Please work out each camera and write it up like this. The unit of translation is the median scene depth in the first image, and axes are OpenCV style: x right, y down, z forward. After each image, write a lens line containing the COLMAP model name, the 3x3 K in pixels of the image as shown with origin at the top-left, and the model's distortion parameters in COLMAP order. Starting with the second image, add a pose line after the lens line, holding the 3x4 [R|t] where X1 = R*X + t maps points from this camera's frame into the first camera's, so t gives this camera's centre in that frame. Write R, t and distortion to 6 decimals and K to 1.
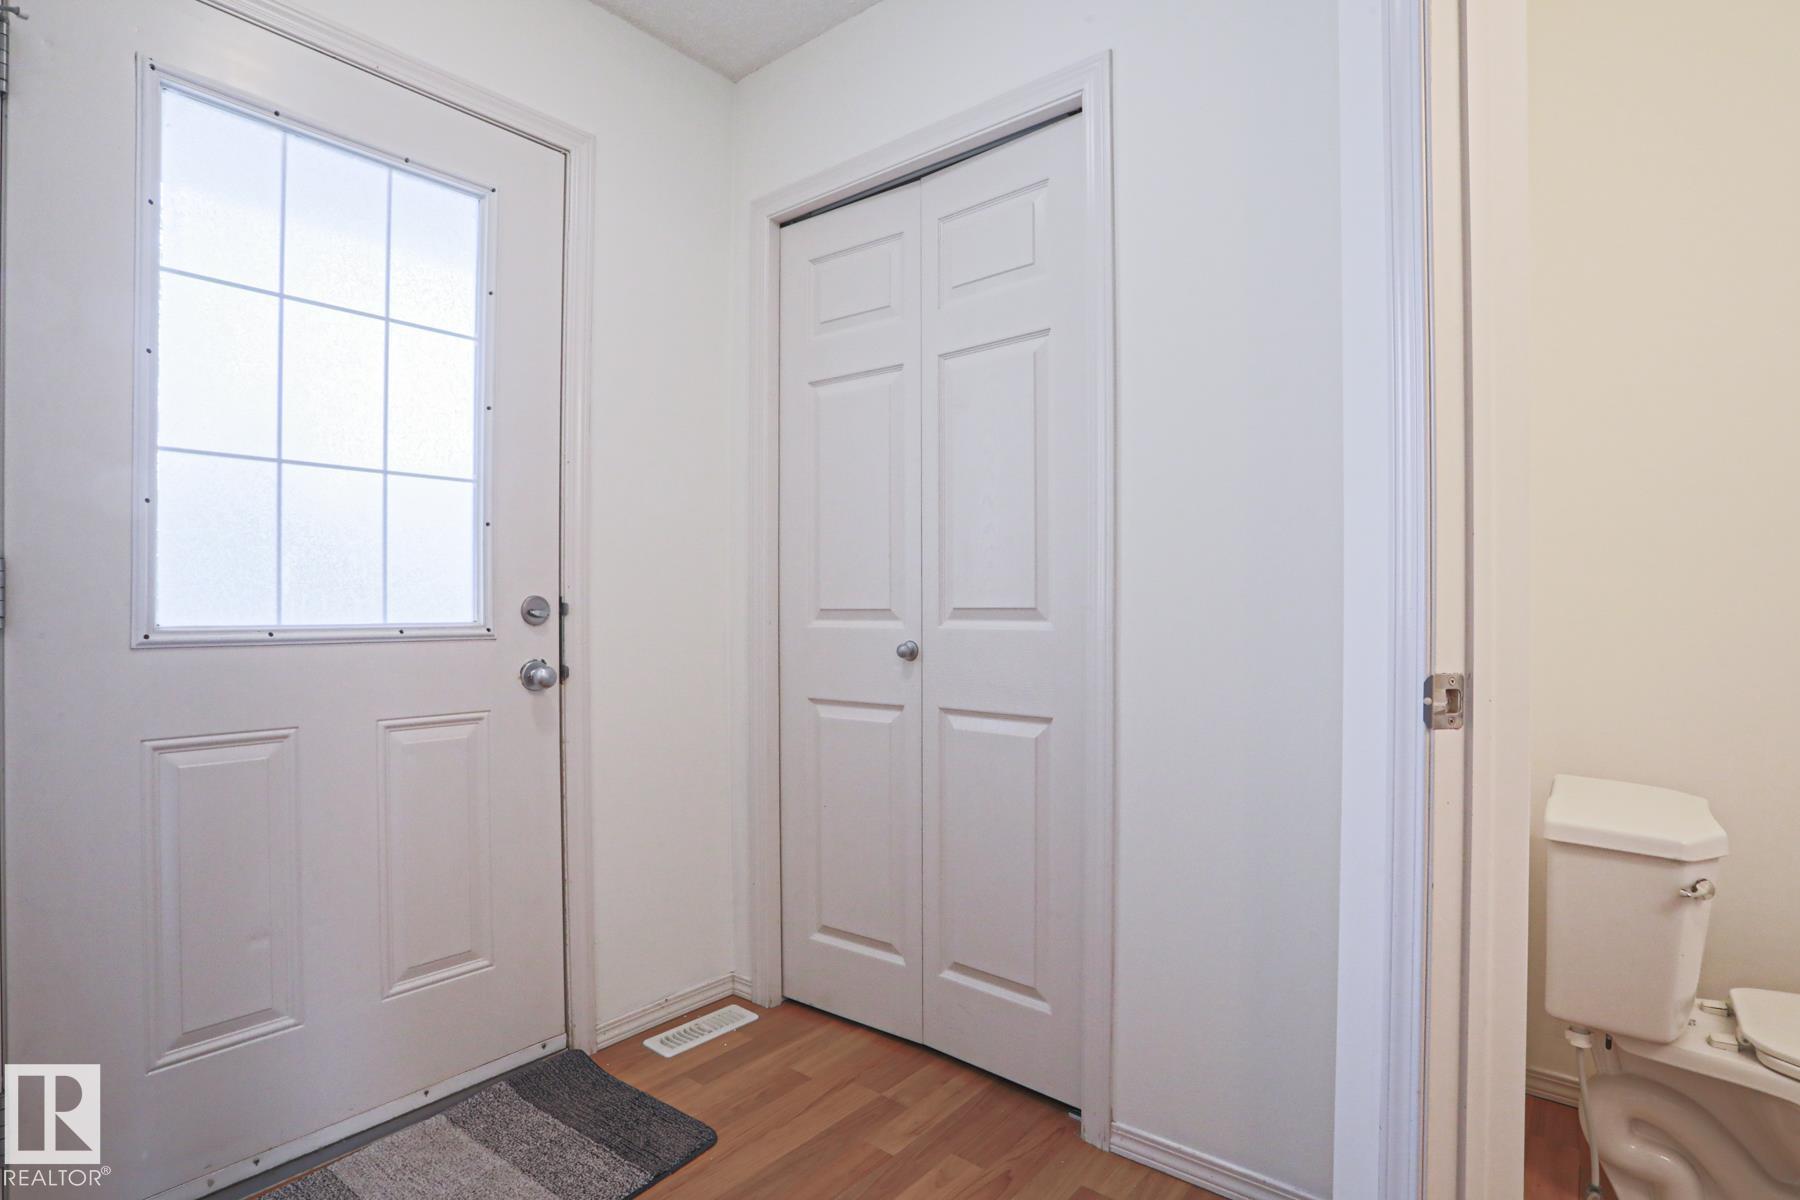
lens RADIAL K [[890.8, 0, 945.1], [0, 890.8, 624.5], [0, 0, 1]] dist [-0.022045, -0.000153]
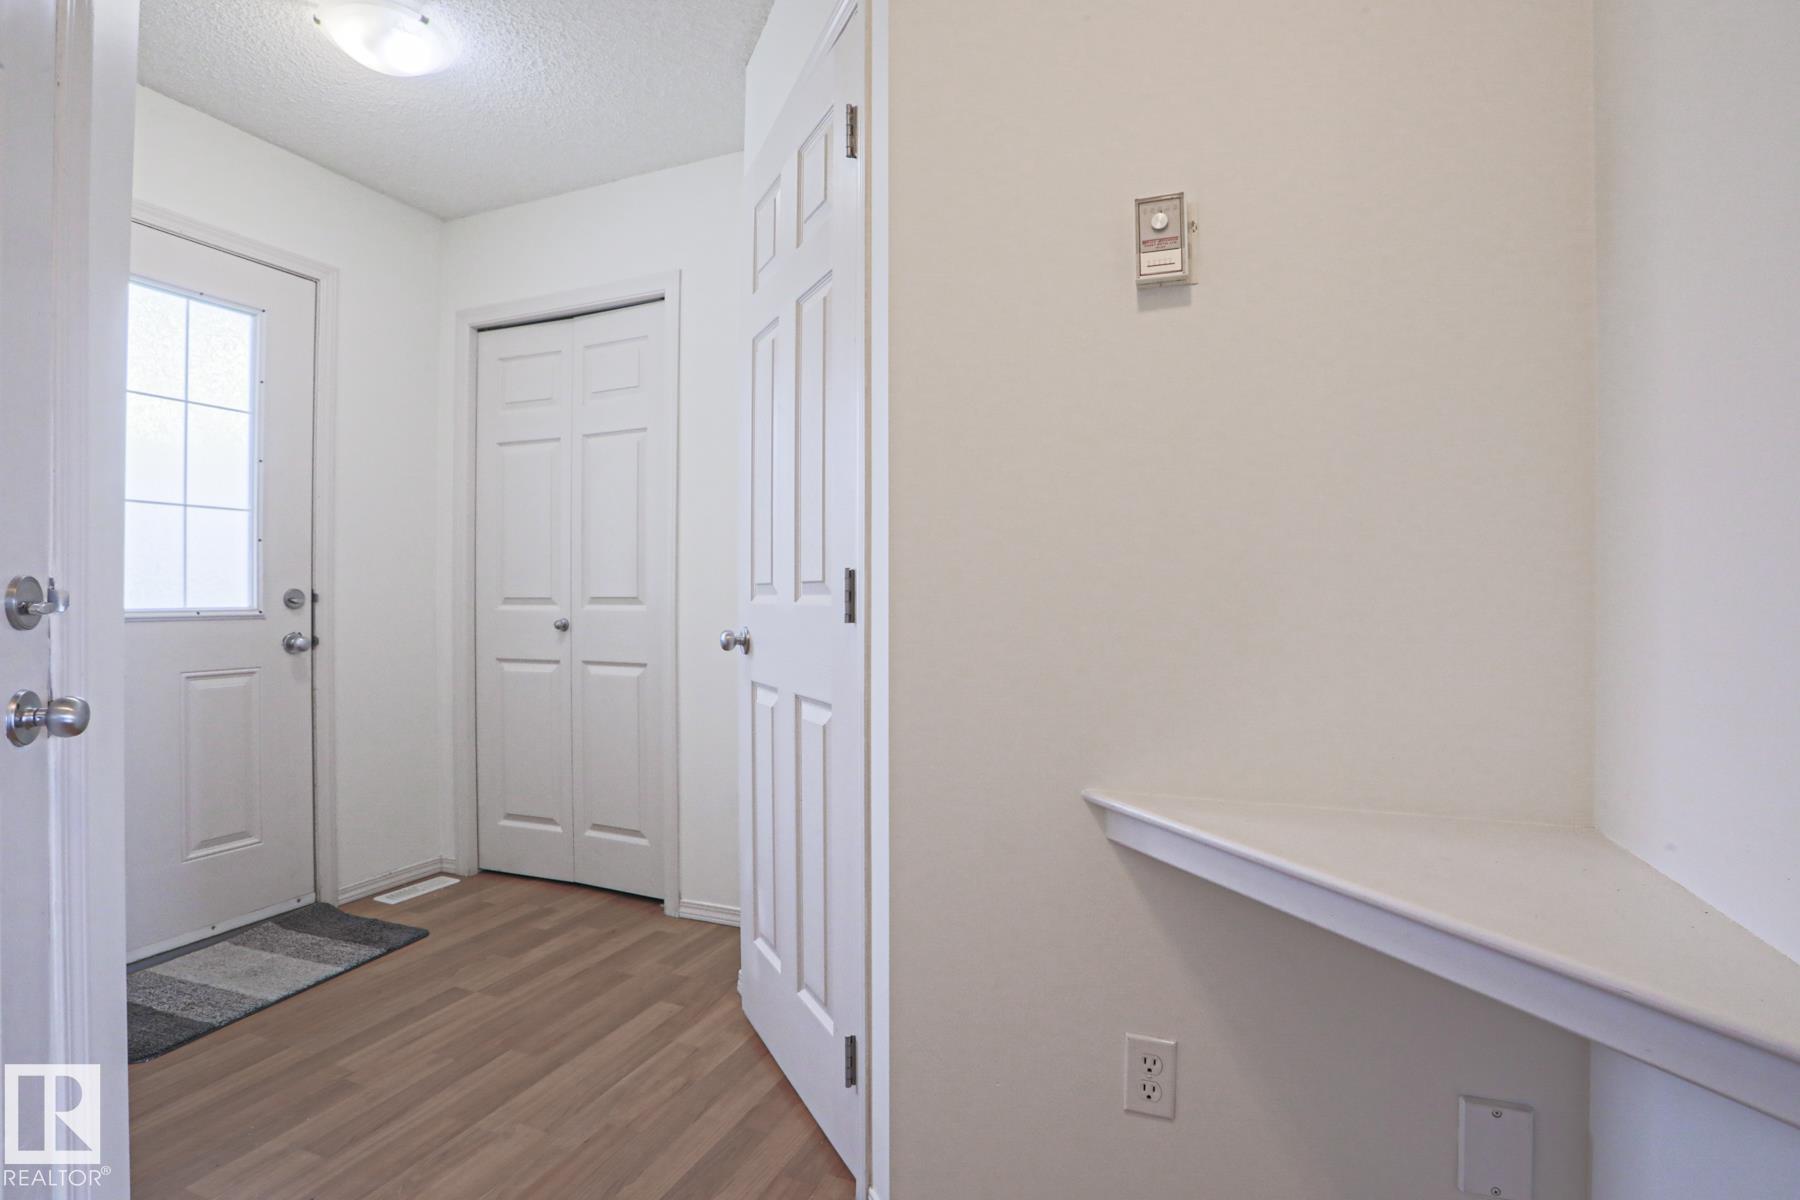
lens RADIAL K [[876.5, 0, 900.0], [0, 876.5, 600.0], [0, 0, 1]] dist [-0.053623, 0.023970]
pose [[0.969845, -0.000968, 0.243719, 0.162642], [0.003904, 0.999926, -0.011562, 0.006344], [-0.243690, 0.012165, 0.969777, -0.618738]]
